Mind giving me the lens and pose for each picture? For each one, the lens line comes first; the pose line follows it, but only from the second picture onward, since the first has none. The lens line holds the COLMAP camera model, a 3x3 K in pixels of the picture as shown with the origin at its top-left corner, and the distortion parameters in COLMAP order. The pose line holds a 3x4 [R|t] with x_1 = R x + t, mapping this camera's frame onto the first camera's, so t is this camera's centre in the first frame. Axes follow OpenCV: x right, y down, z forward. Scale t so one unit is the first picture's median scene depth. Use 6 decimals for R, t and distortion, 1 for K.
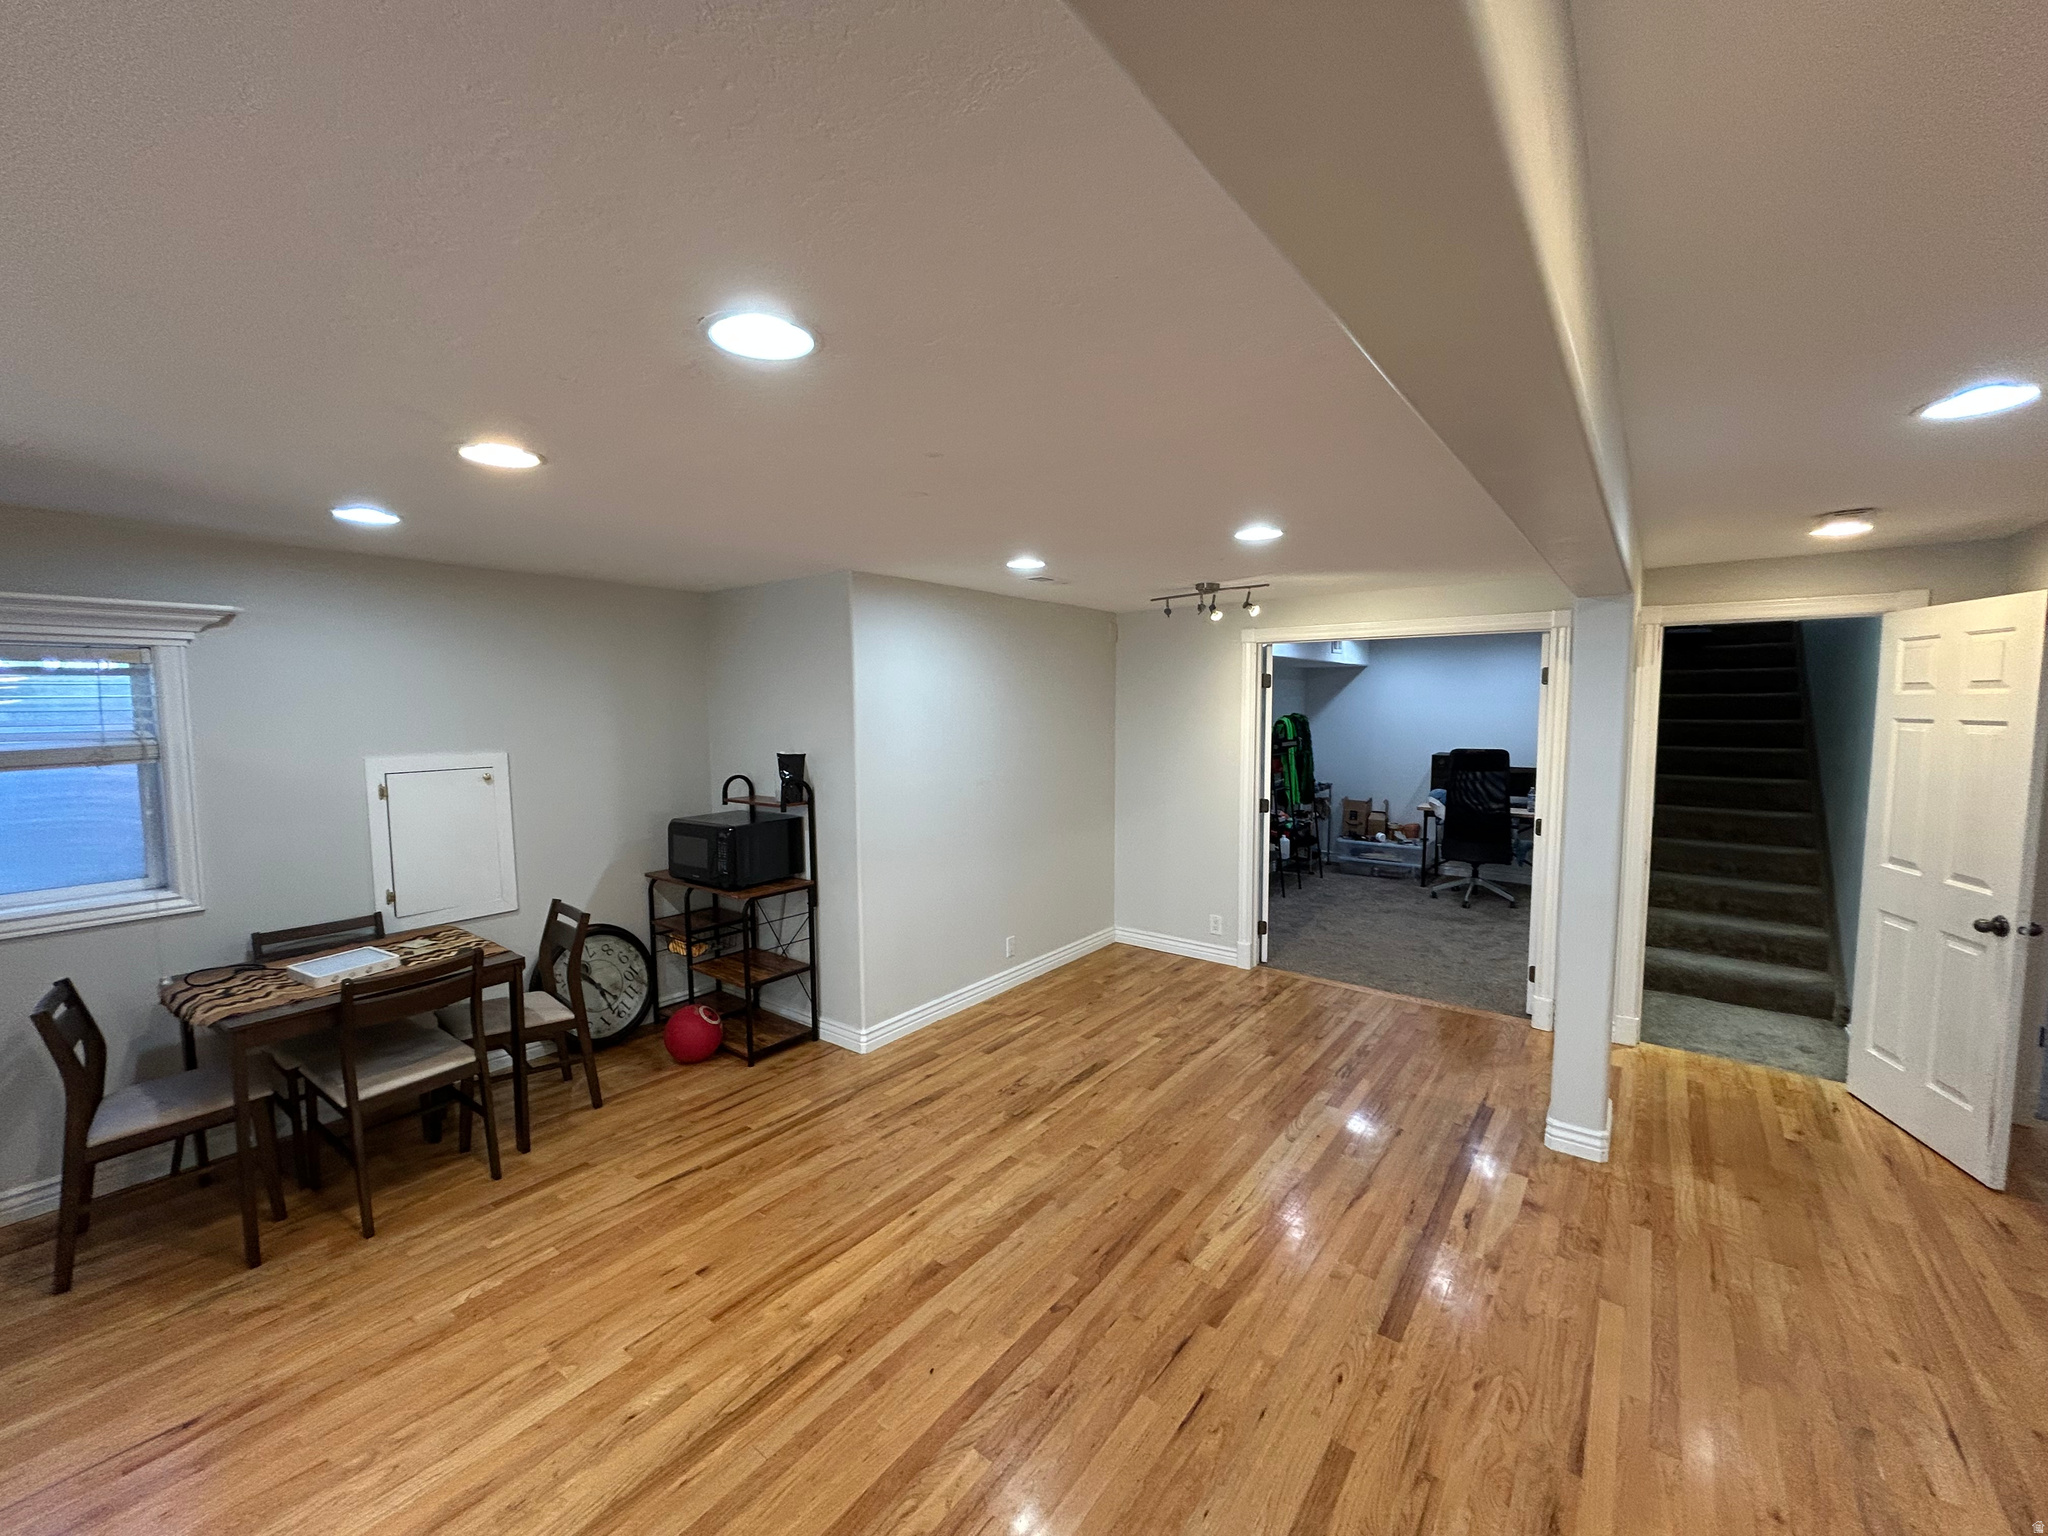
lens RADIAL K [[818.2, 0, 1024.4], [0, 818.2, 768.3], [0, 0, 1]] dist [-0.001291, 0.001039]
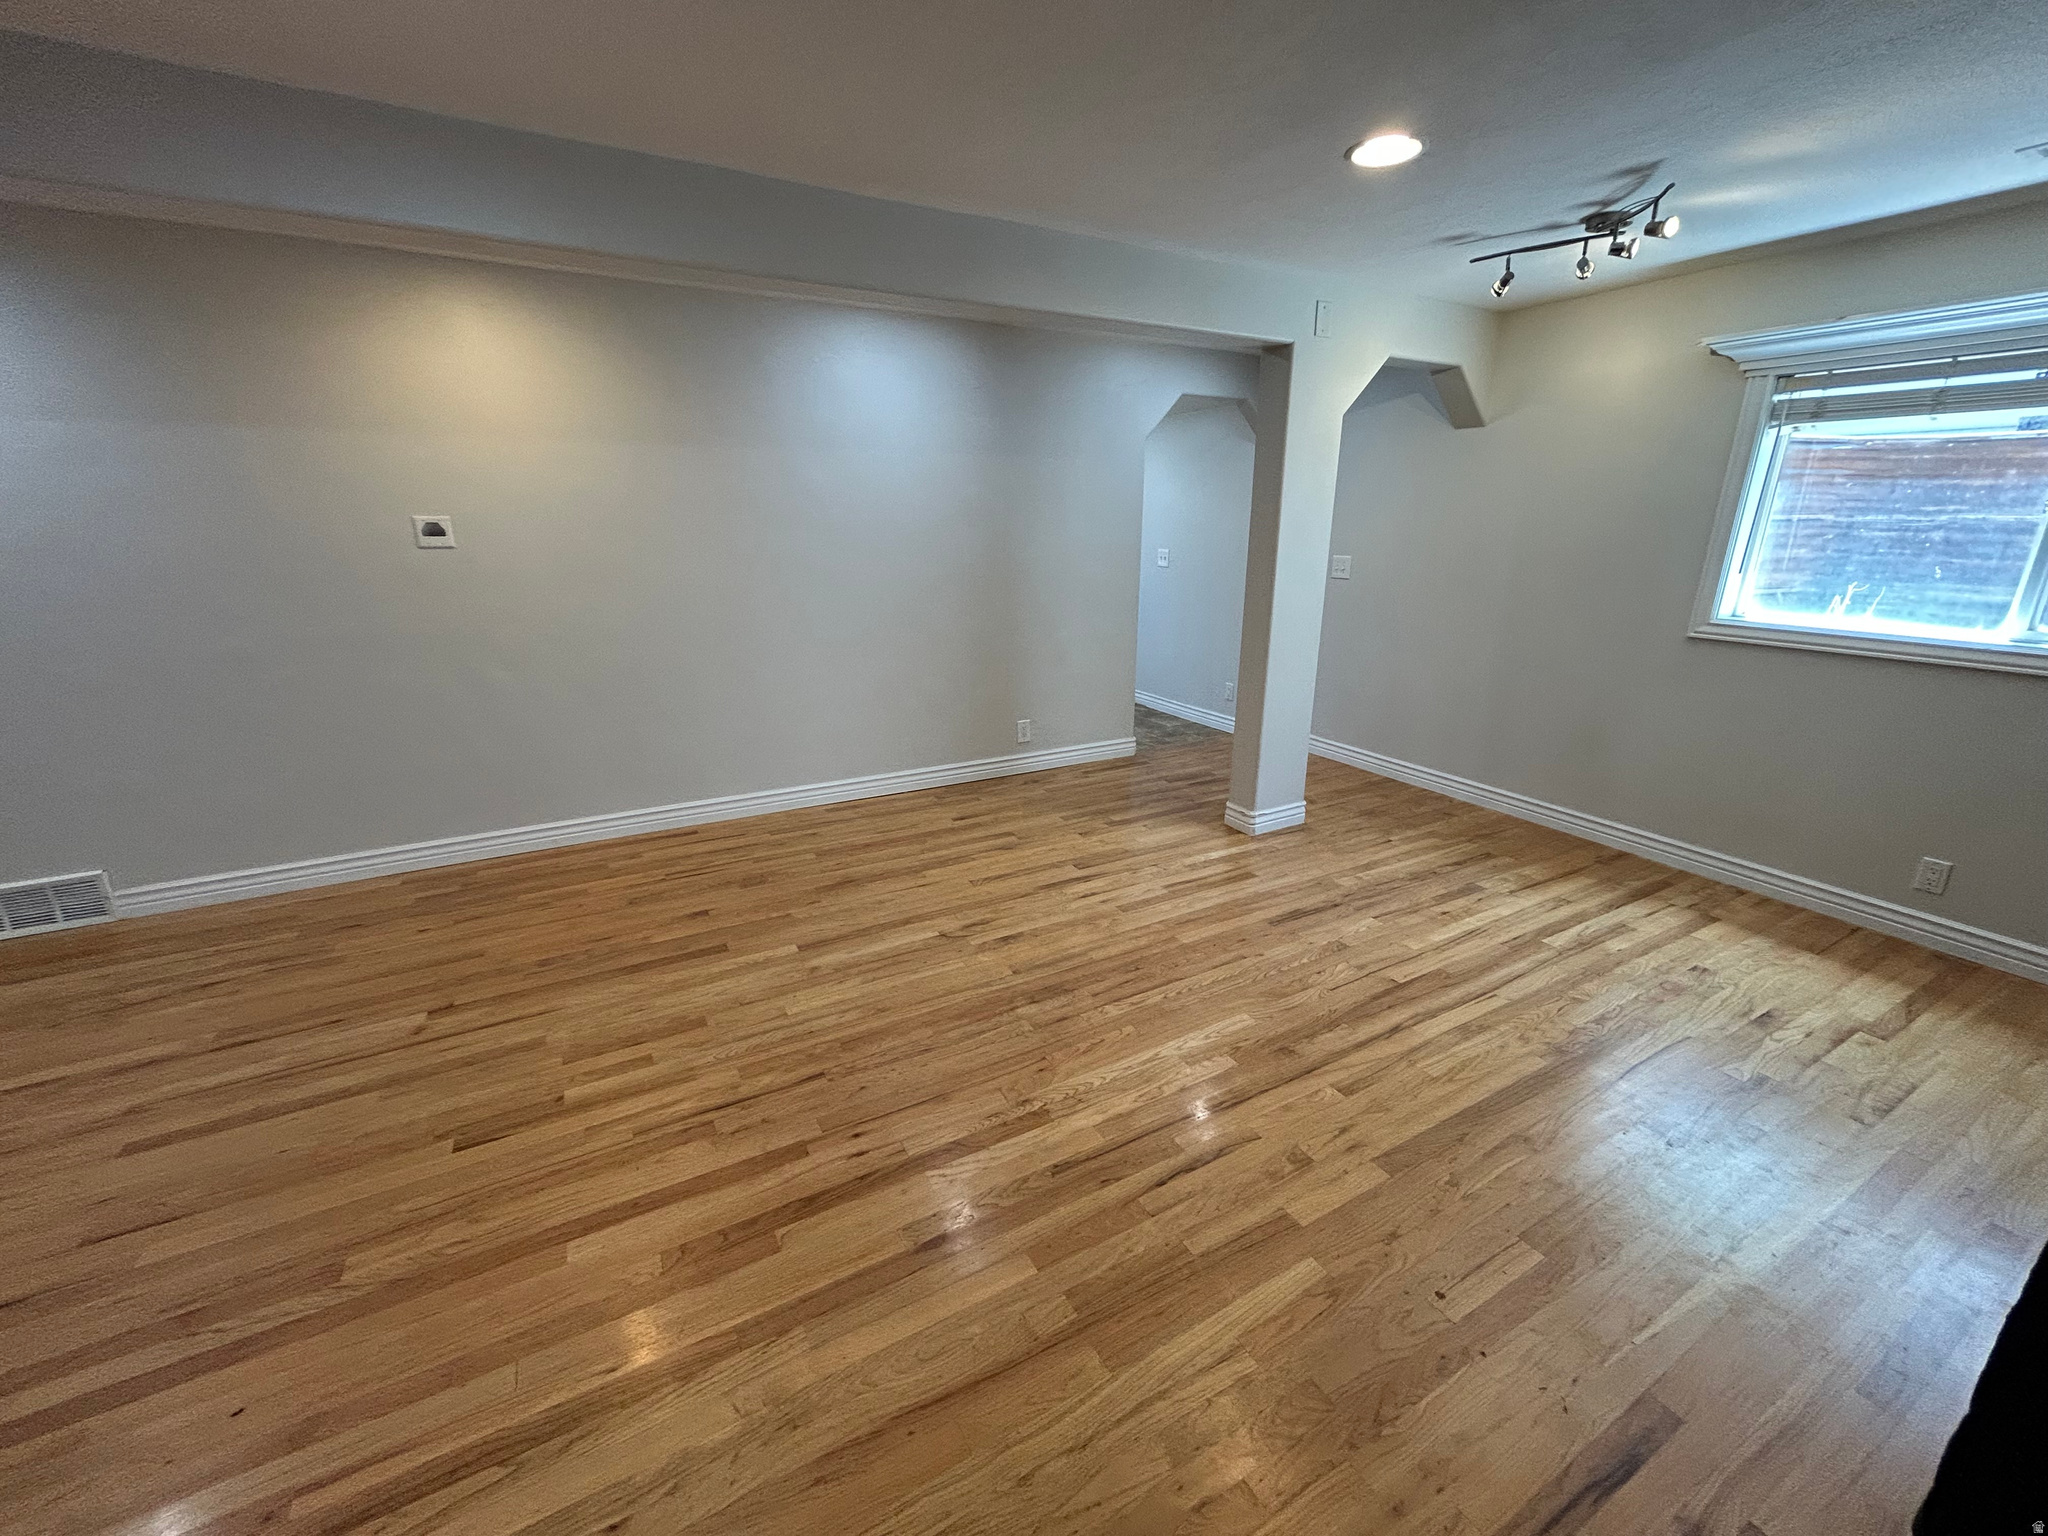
lens RADIAL K [[818.2, 0, 1024.4], [0, 818.2, 768.3], [0, 0, 1]] dist [-0.001291, 0.001039]
pose [[-0.919656, -0.114567, 0.375643, -0.341896], [0.035145, 0.928657, 0.369272, 0.017595], [-0.391150, 0.352805, -0.850018, 0.441722]]
